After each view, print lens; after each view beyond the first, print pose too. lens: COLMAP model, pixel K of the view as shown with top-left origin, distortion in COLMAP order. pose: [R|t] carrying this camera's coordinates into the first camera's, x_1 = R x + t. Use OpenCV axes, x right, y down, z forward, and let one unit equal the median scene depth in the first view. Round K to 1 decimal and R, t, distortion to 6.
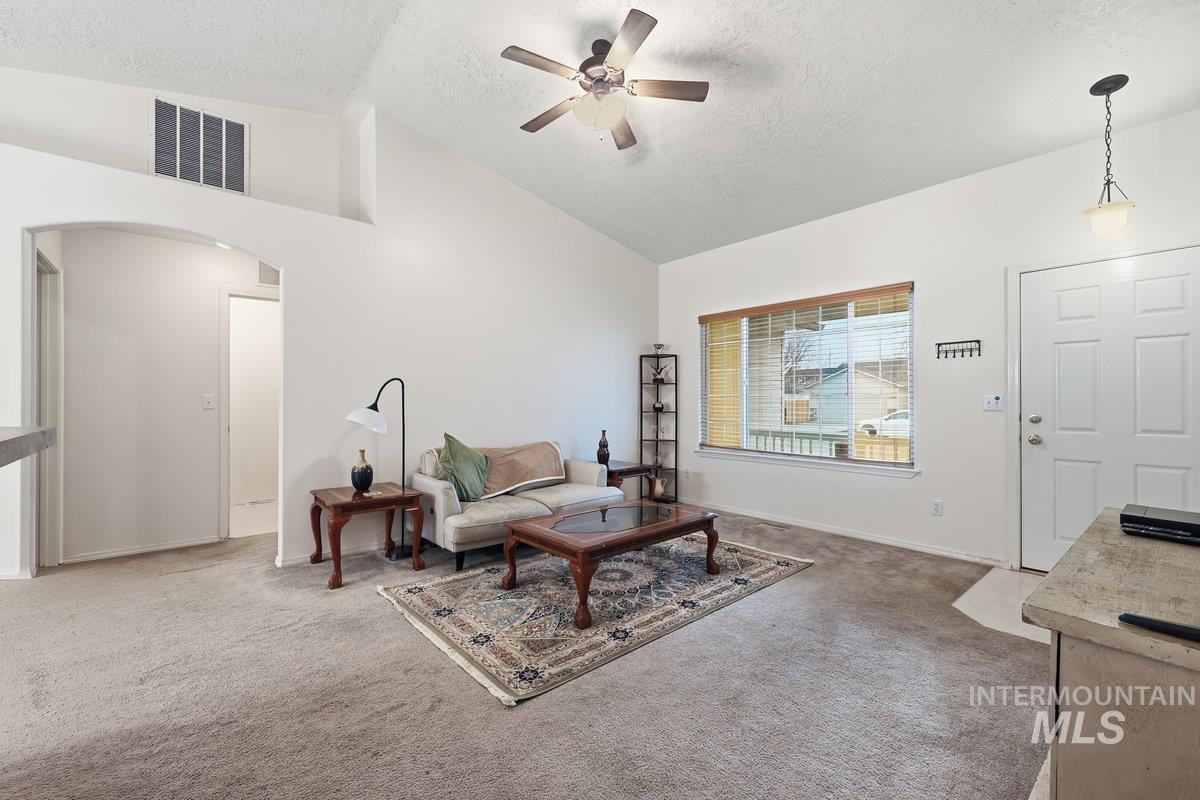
lens RADIAL K [[492.1, 0, 593.7], [0, 492.1, 401.1], [0, 0, 1]] dist [0.007772, 0.000388]
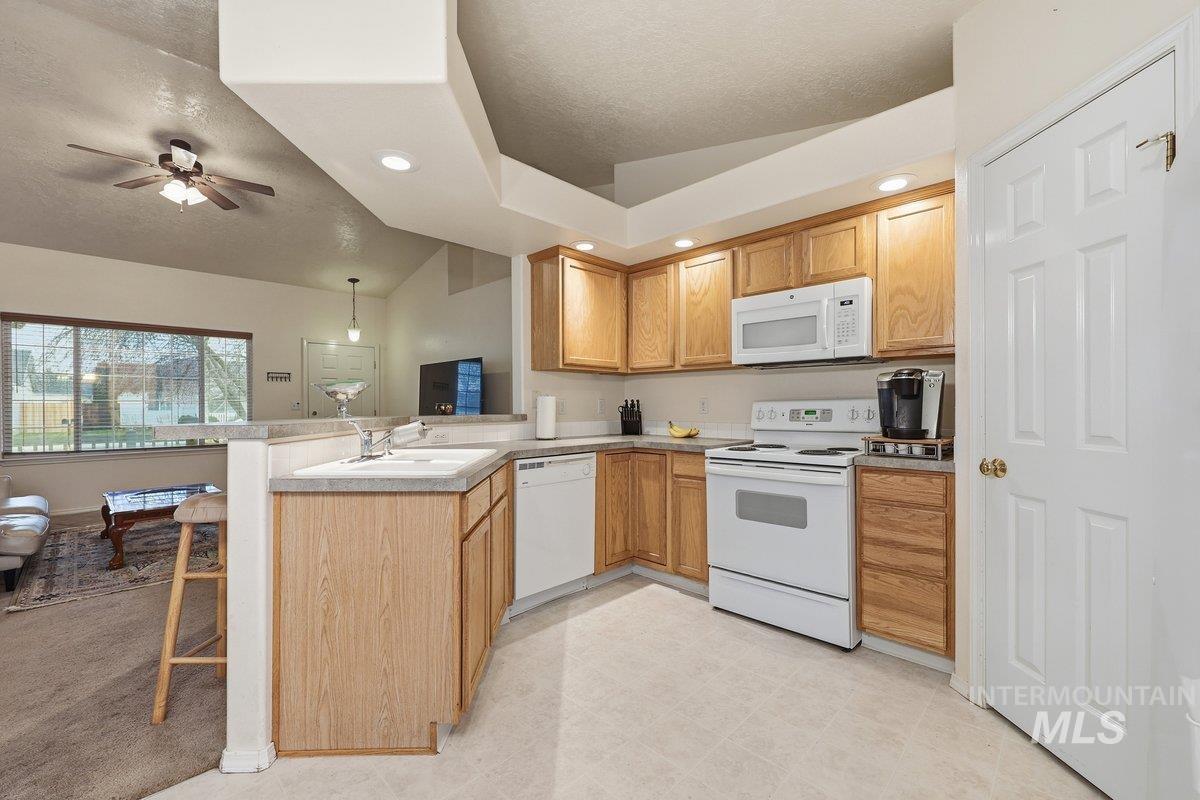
lens RADIAL K [[477.8, 0, 596.4], [0, 477.8, 408.8], [0, 0, 1]] dist [0.000960, -0.000177]
pose [[-0.107859, -0.003388, 0.994160, -1.356017], [0.003792, 0.999986, 0.003819, 0.013691], [-0.994159, 0.004182, -0.107845, 0.024765]]
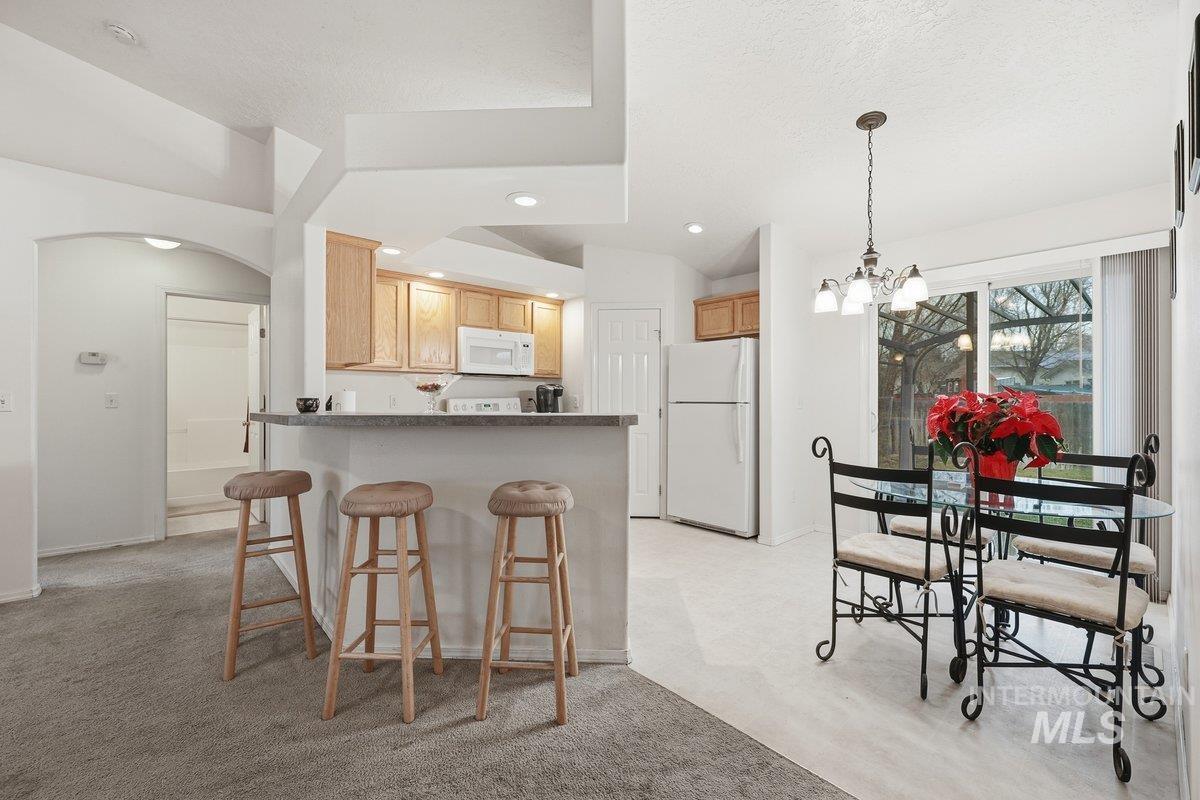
lens RADIAL K [[495.4, 0, 597.5], [0, 495.4, 402.2], [0, 0, 1]] dist [0.004913, 0.000015]
pose [[-0.999563, 0.007204, -0.028685, -0.795076], [0.007128, 0.999971, 0.002758, 0.013695], [0.028704, 0.002553, -0.999585, 1.041999]]
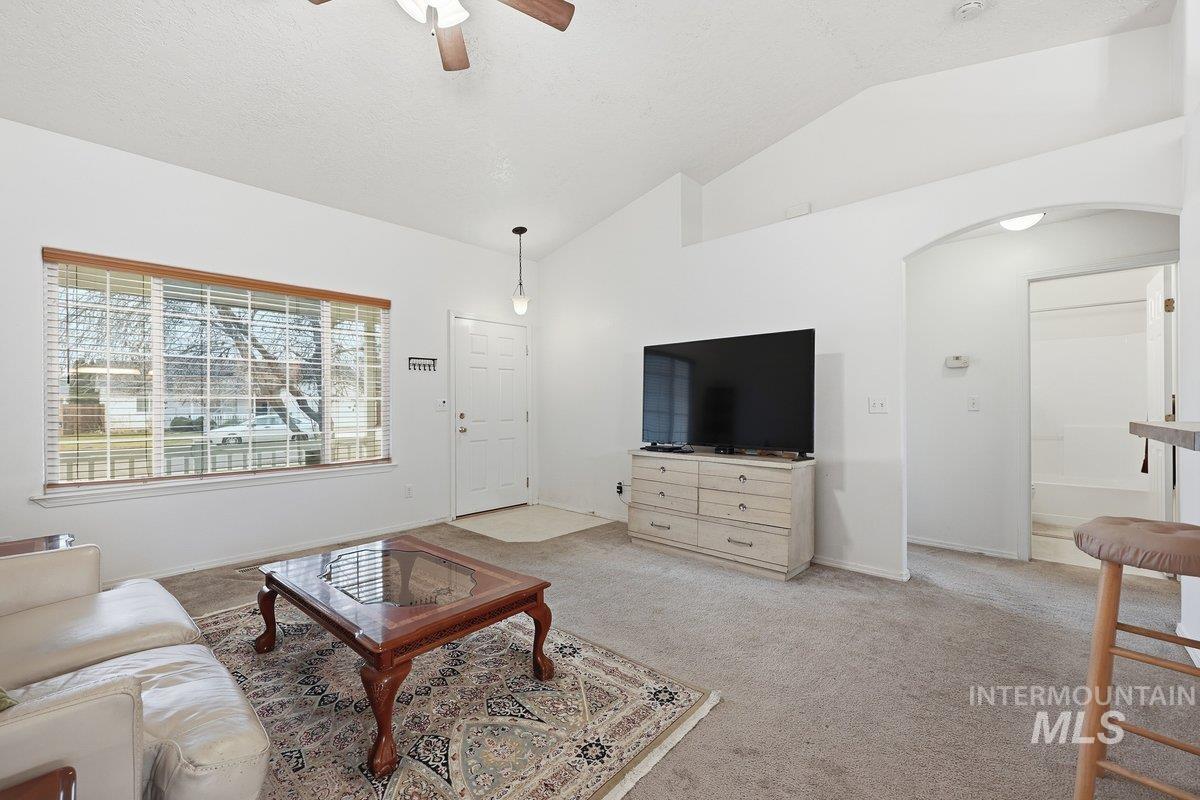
lens RADIAL K [[492.1, 0, 600.0], [0, 492.1, 401.5], [0, 0, 1]] dist [0.007772, 0.000388]
pose [[-0.132727, 0.008355, 0.991117, -0.701027], [0.004006, 0.999961, -0.007893, 0.005758], [-0.991145, 0.002922, -0.132755, 0.836878]]
